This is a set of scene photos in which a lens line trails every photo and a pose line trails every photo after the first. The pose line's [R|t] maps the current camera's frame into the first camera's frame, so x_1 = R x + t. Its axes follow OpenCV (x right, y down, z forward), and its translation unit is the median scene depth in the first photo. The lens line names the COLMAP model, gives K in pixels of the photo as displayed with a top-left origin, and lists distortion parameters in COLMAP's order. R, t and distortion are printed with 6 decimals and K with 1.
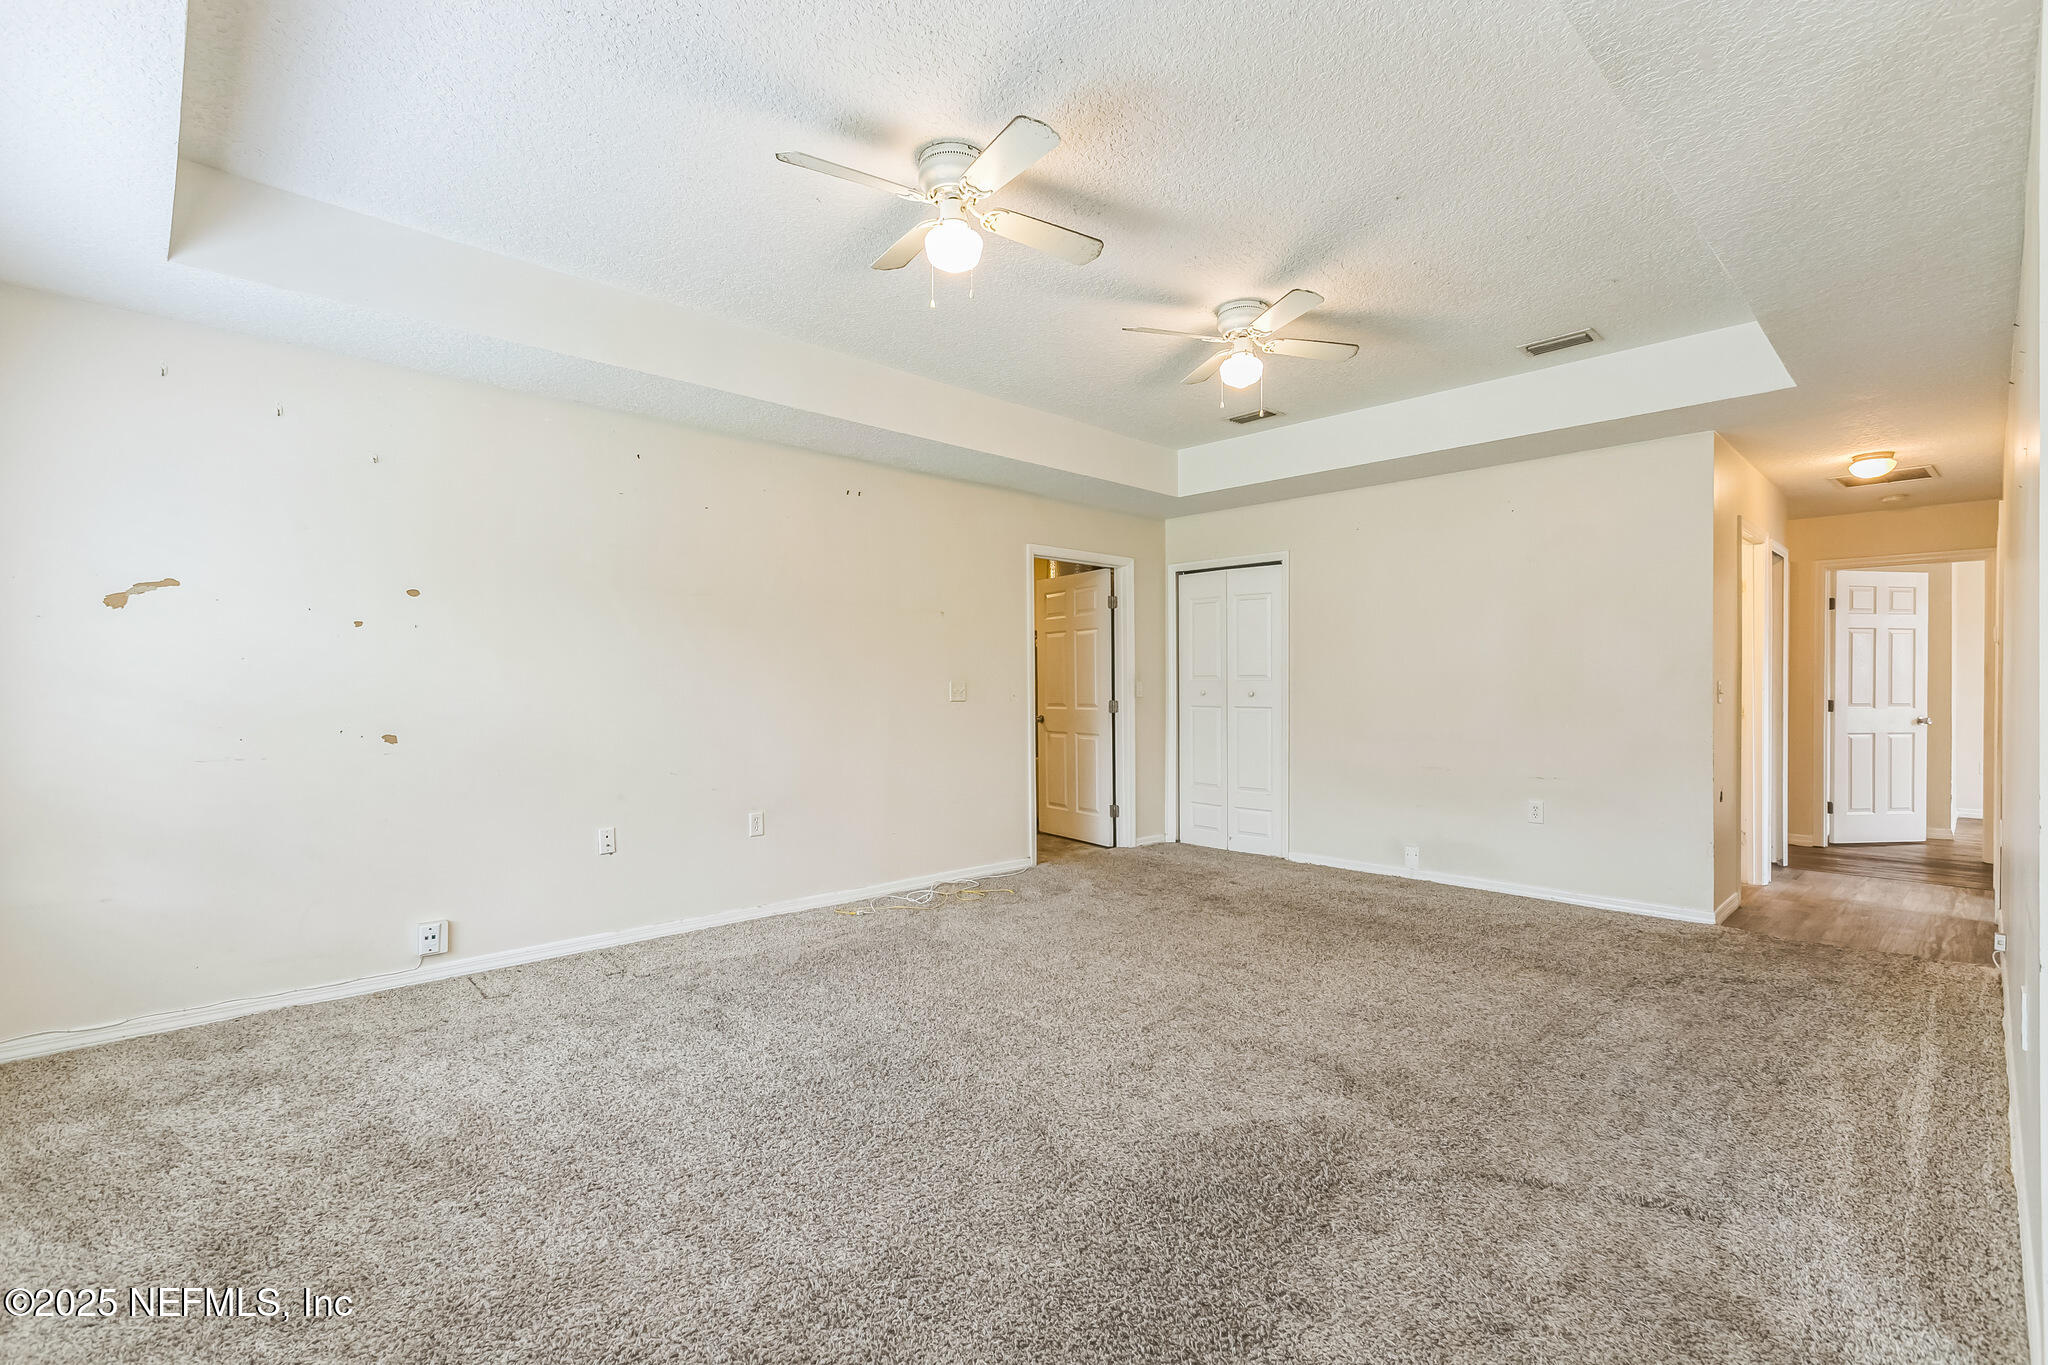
lens RADIAL K [[926.1, 0, 1023.1], [0, 926.1, 687.9], [0, 0, 1]] dist [0.021793, -0.000088]
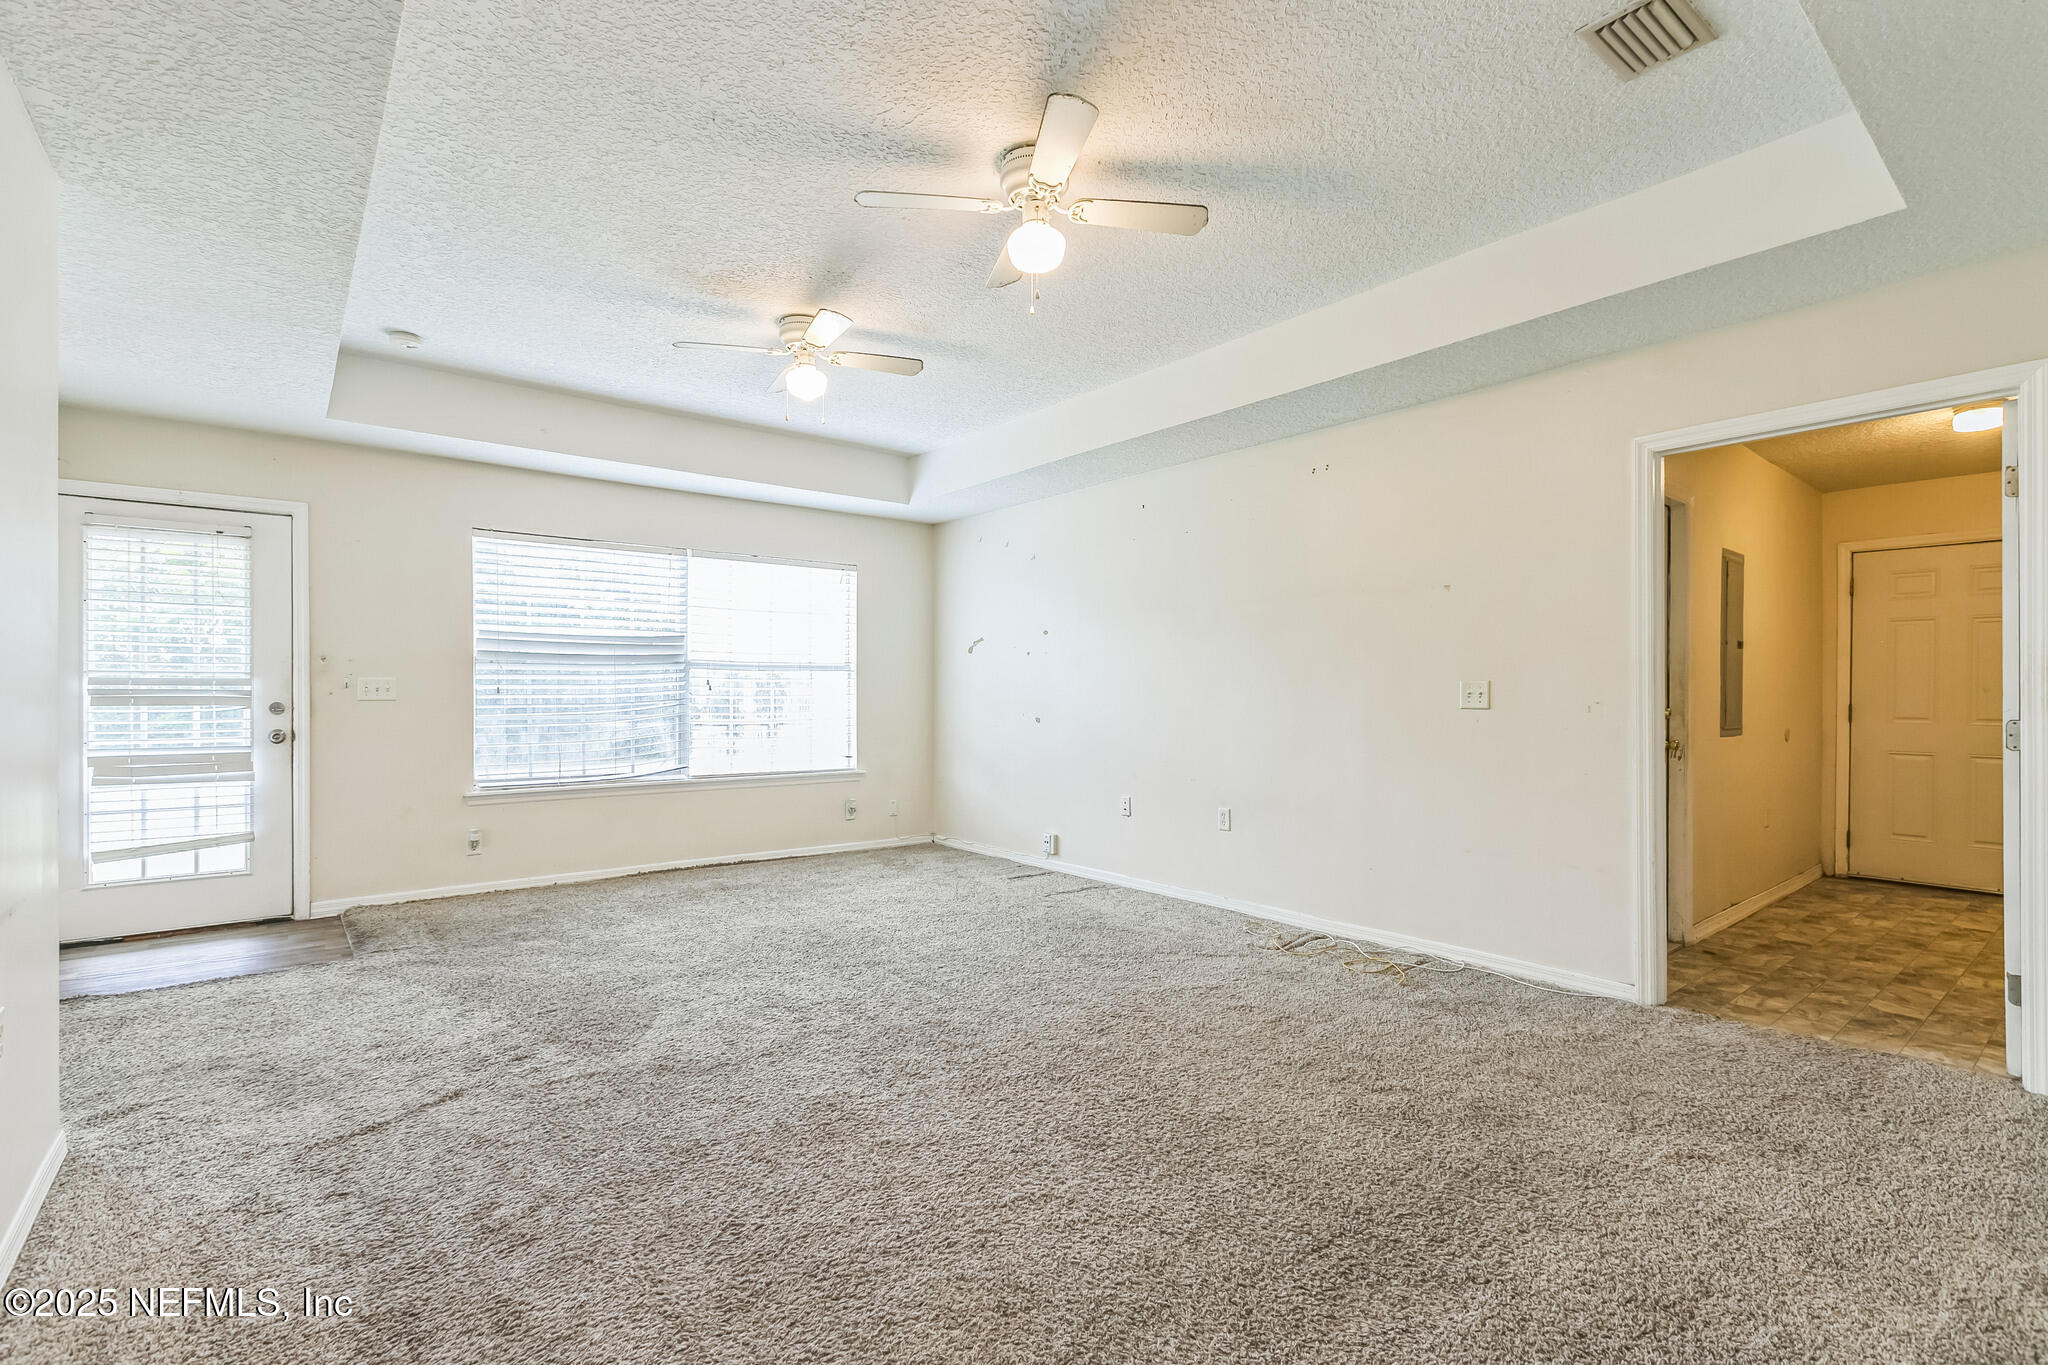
lens RADIAL K [[926.1, 0, 1023.1], [0, 926.1, 687.9], [0, 0, 1]] dist [0.021793, -0.000088]
pose [[-0.070383, -0.000795, -0.997520, 0.792920], [-0.002123, 0.999998, -0.000647, -0.002242], [0.997518, 0.002073, -0.070385, 0.853724]]
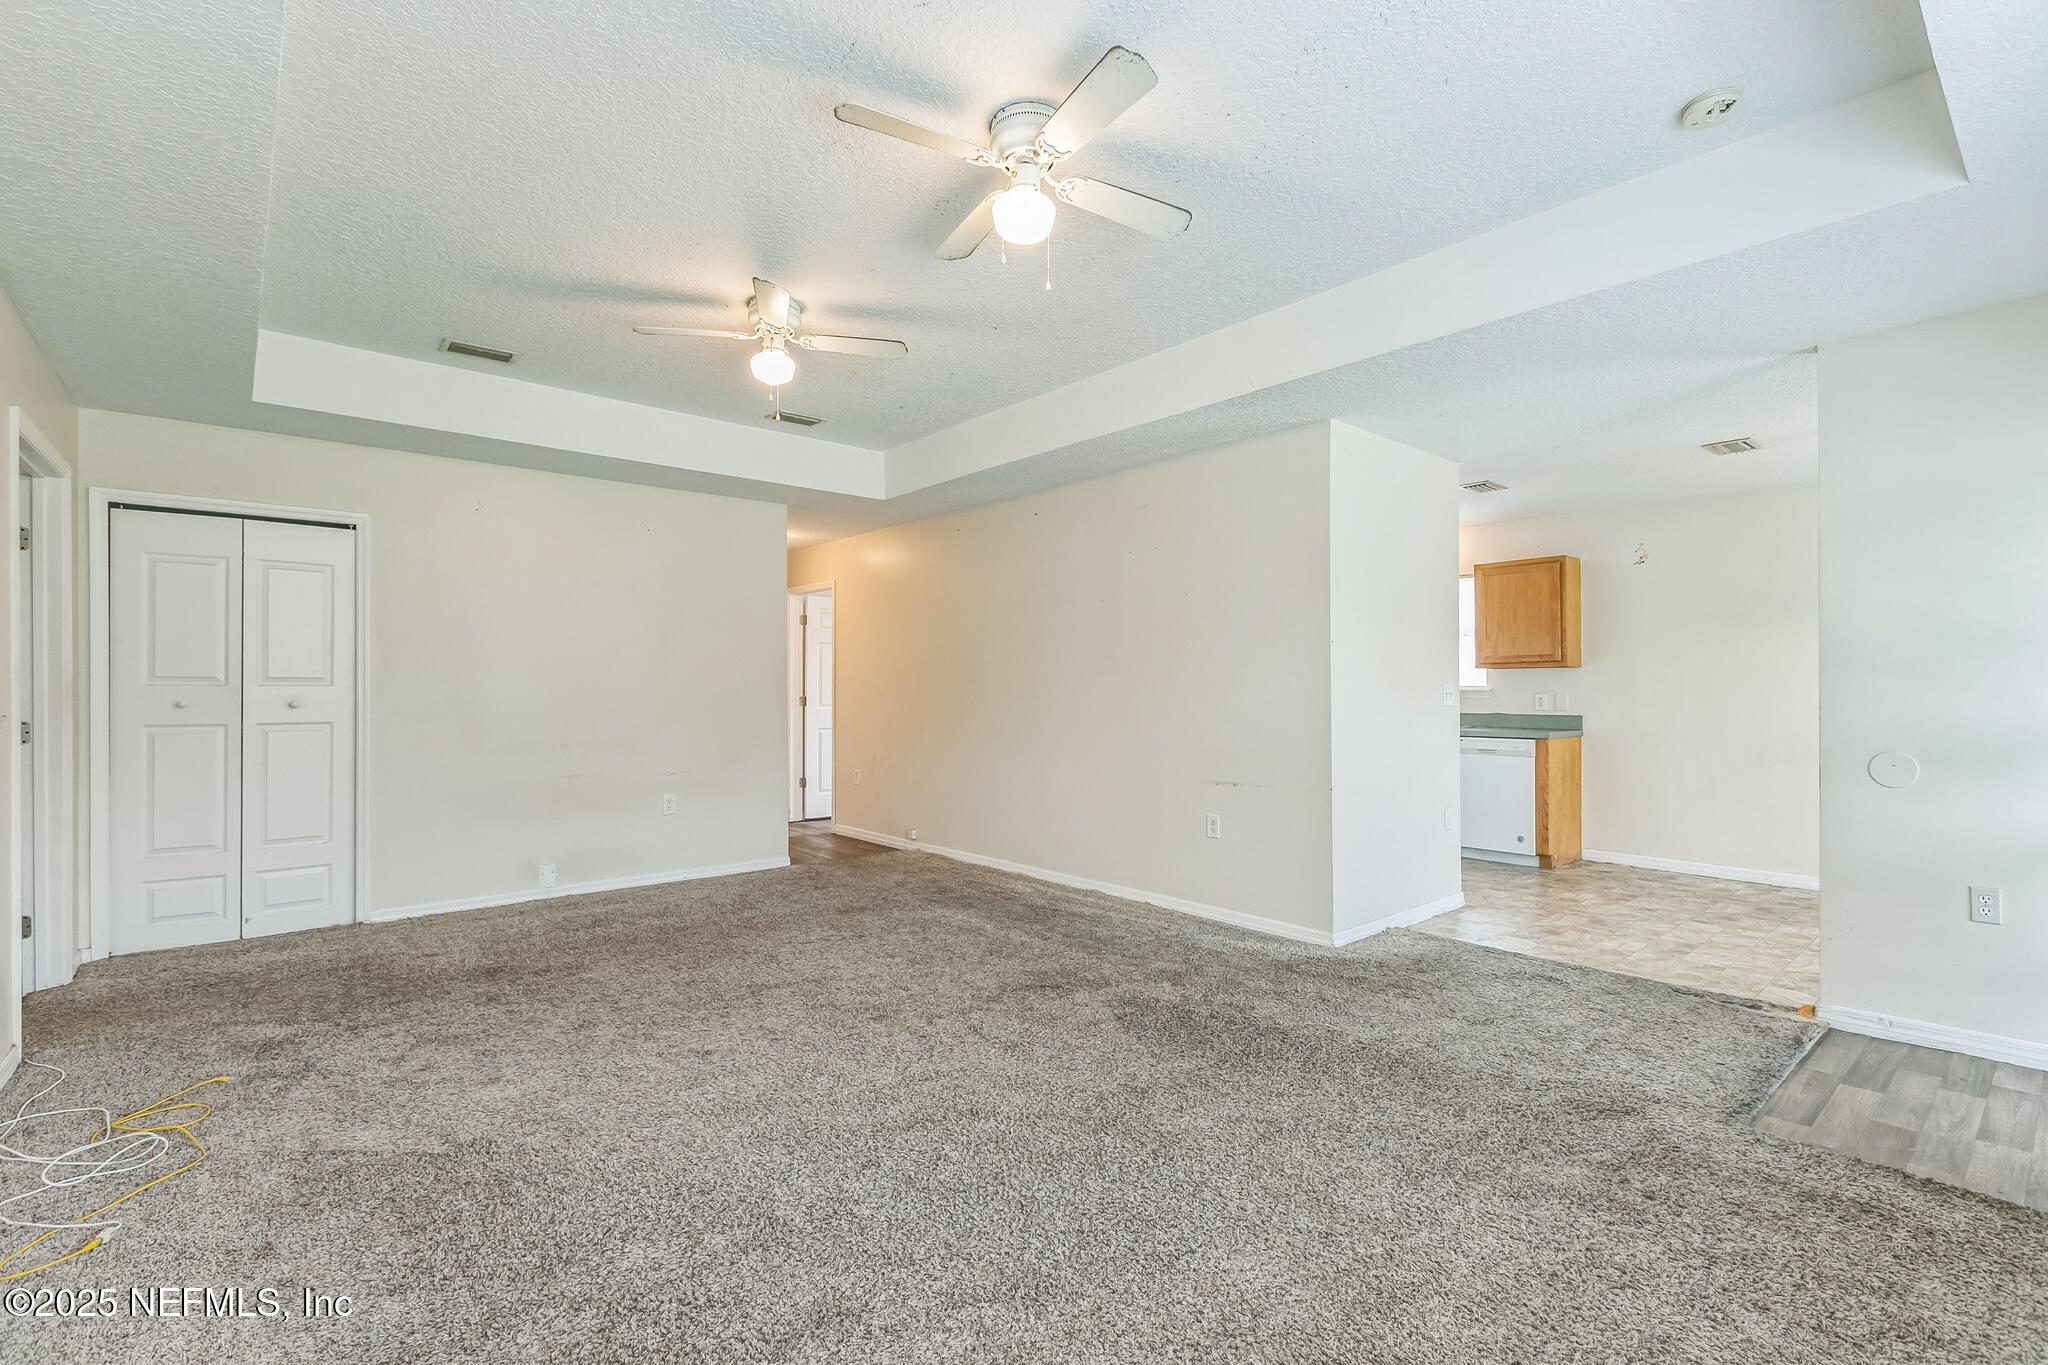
lens RADIAL K [[914.2, 0, 1024.0], [0, 914.2, 682.5], [0, 0, 1]] dist [-0.001608, -0.000074]
pose [[0.056930, 0.008320, 0.998344, -0.568527], [0.003357, 0.999958, -0.008525, -0.003115], [-0.998373, 0.003837, 0.056899, 0.561067]]
